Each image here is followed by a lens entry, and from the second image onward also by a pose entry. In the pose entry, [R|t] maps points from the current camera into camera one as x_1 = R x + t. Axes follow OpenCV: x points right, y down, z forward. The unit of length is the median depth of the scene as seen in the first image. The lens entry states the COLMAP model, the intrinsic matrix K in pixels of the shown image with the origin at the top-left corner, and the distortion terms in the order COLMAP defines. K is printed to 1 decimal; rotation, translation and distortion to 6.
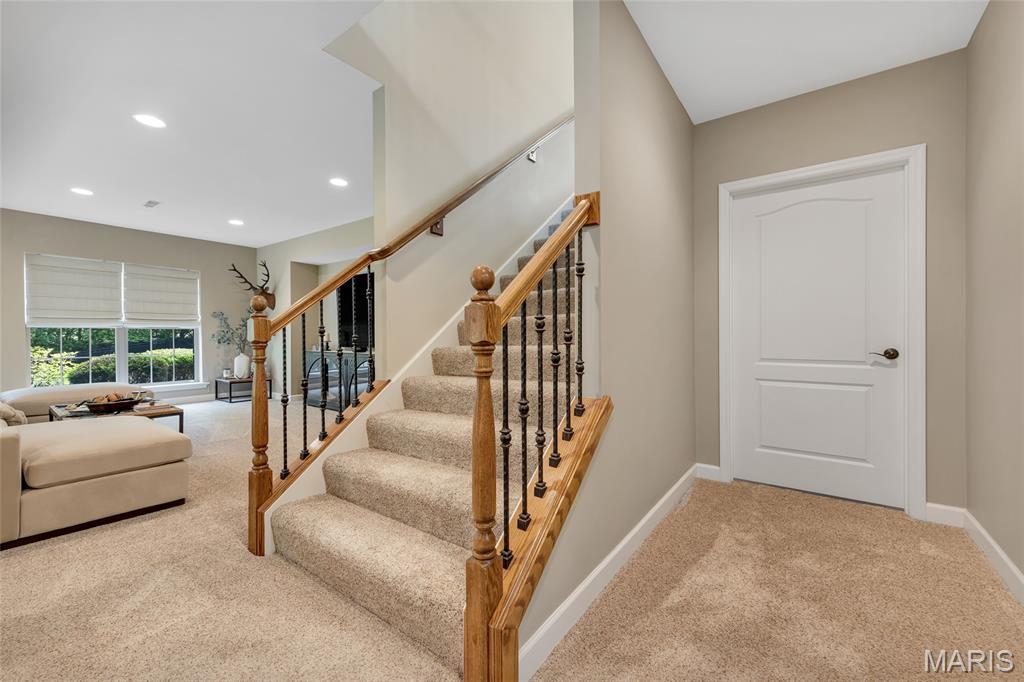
lens RADIAL K [[419.2, 0, 505.4], [0, 419.2, 338.1], [0, 0, 1]] dist [0.001949, -0.000681]
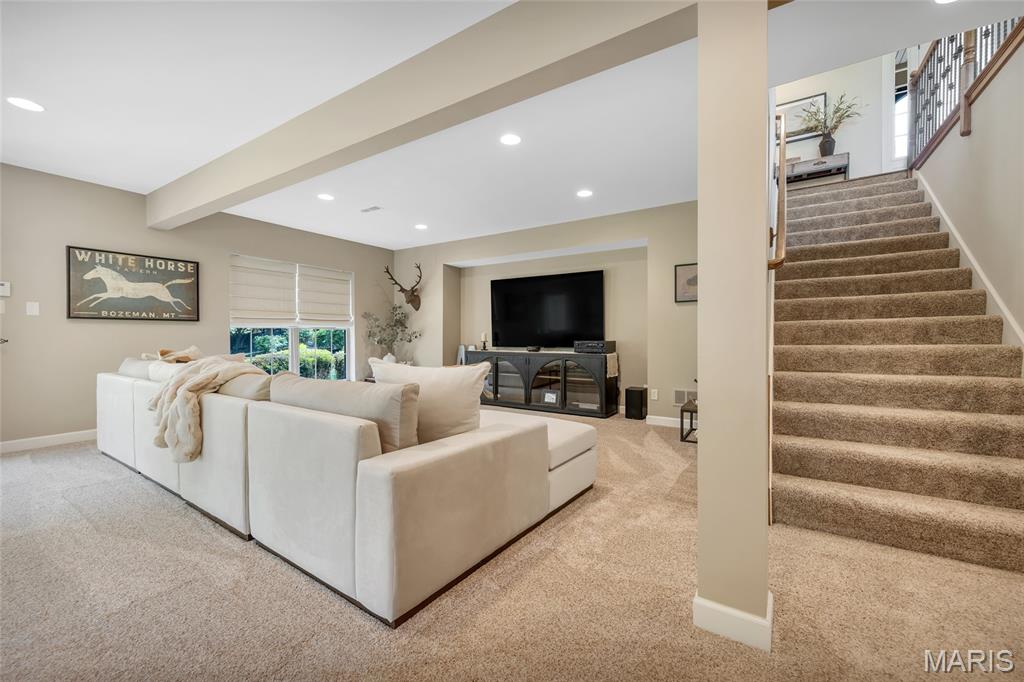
lens RADIAL K [[419.2, 0, 510.7], [0, 419.2, 340.6], [0, 0, 1]] dist [0.001949, -0.000681]
pose [[0.999057, 0.001925, 0.043369, -0.391384], [-0.002207, 0.999977, 0.006465, -0.001171], [-0.043356, -0.006554, 0.999038, -0.040319]]
